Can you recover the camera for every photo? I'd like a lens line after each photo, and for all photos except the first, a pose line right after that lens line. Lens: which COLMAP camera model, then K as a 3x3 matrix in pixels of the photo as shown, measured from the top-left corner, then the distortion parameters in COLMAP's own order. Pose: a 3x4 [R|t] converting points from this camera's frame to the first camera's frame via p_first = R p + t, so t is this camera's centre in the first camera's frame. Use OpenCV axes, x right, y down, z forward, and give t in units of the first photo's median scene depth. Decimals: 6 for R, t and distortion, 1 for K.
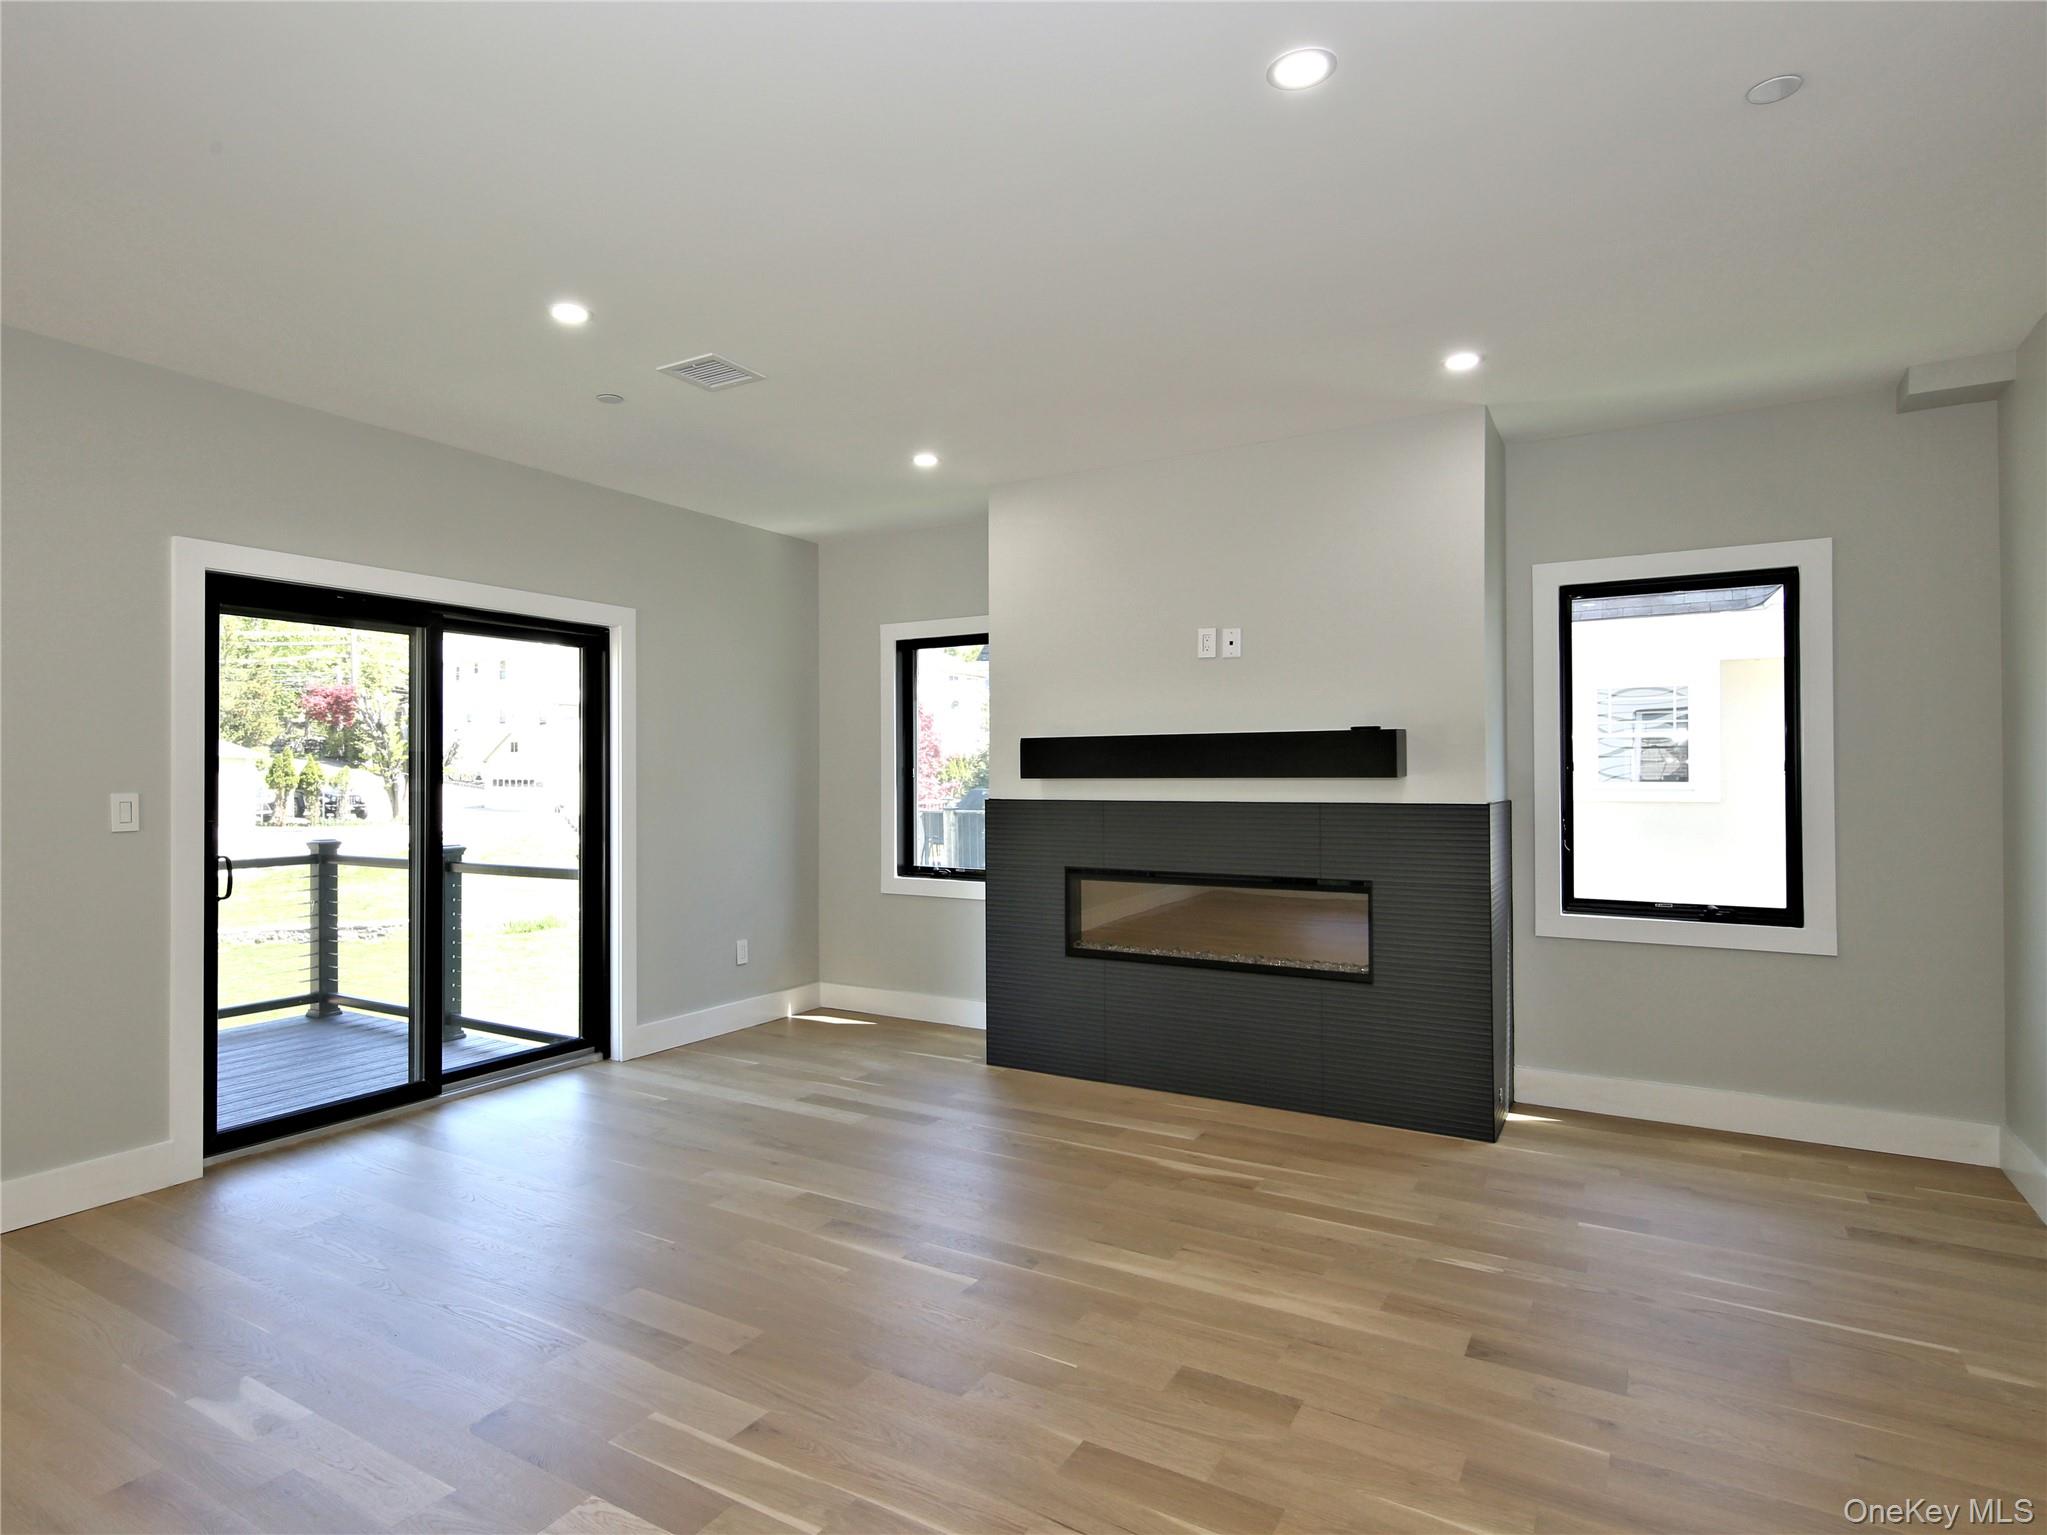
lens RADIAL K [[1139.3, 0, 1023.5], [0, 1139.3, 767.5], [0, 0, 1]] dist [-0.025896, 0.000018]
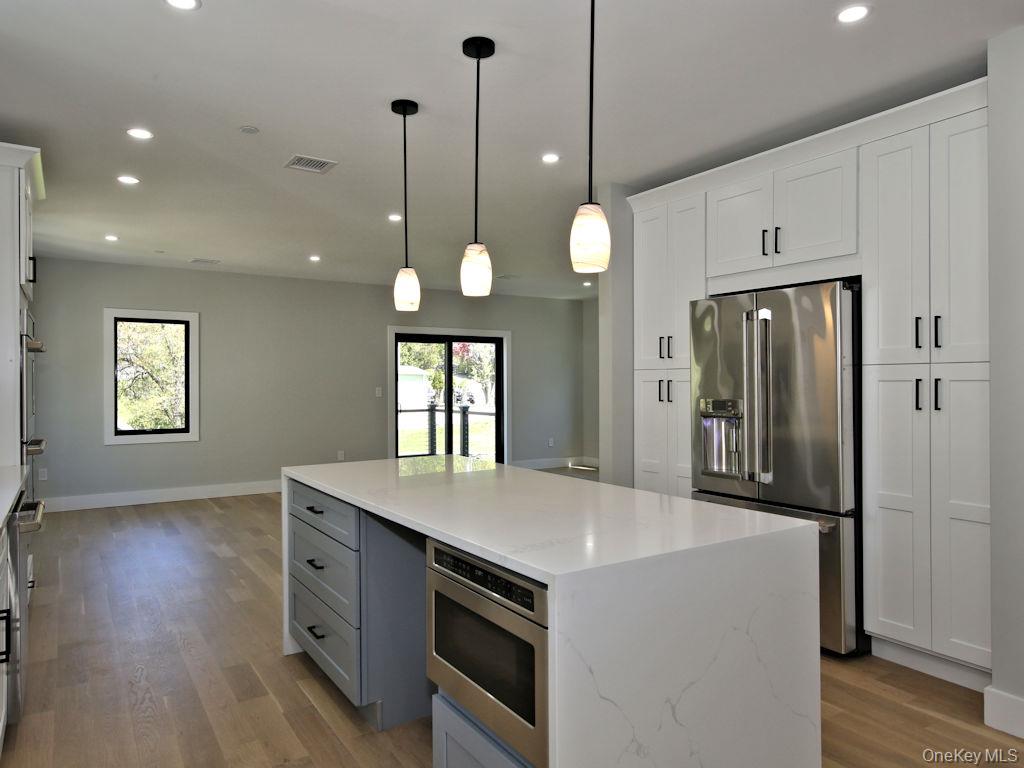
lens RADIAL K [[674.6, 0, 512.0], [0, 674.6, 384.0], [0, 0, 1]] dist [0.003068, 0.001232]
pose [[0.887268, -0.005844, -0.461216, 0.418735], [0.011033, 0.999903, 0.008555, -0.002746], [0.461121, -0.012679, 0.887246, -0.525004]]
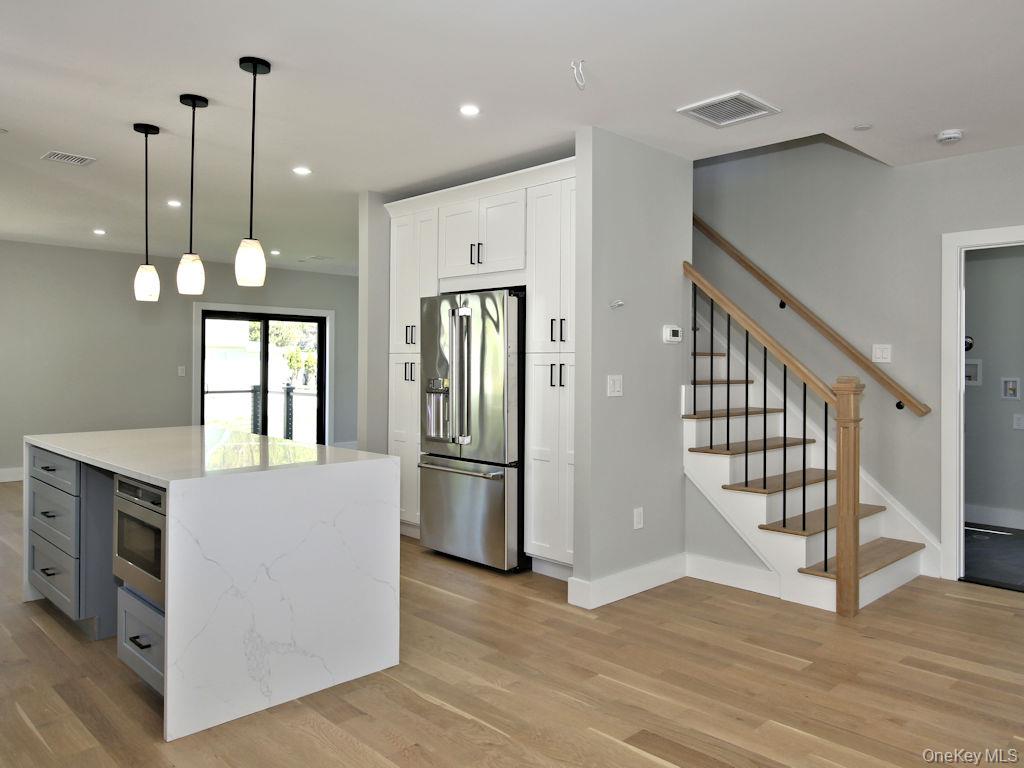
lens RADIAL K [[681.1, 0, 513.1], [0, 681.1, 363.8], [0, 0, 1]] dist [0.007258, 0.002729]
pose [[0.971095, 0.004273, -0.238655, 0.462428], [-0.002595, 0.999970, 0.007344, -0.003103], [0.238679, -0.006512, 0.971077, -0.551942]]
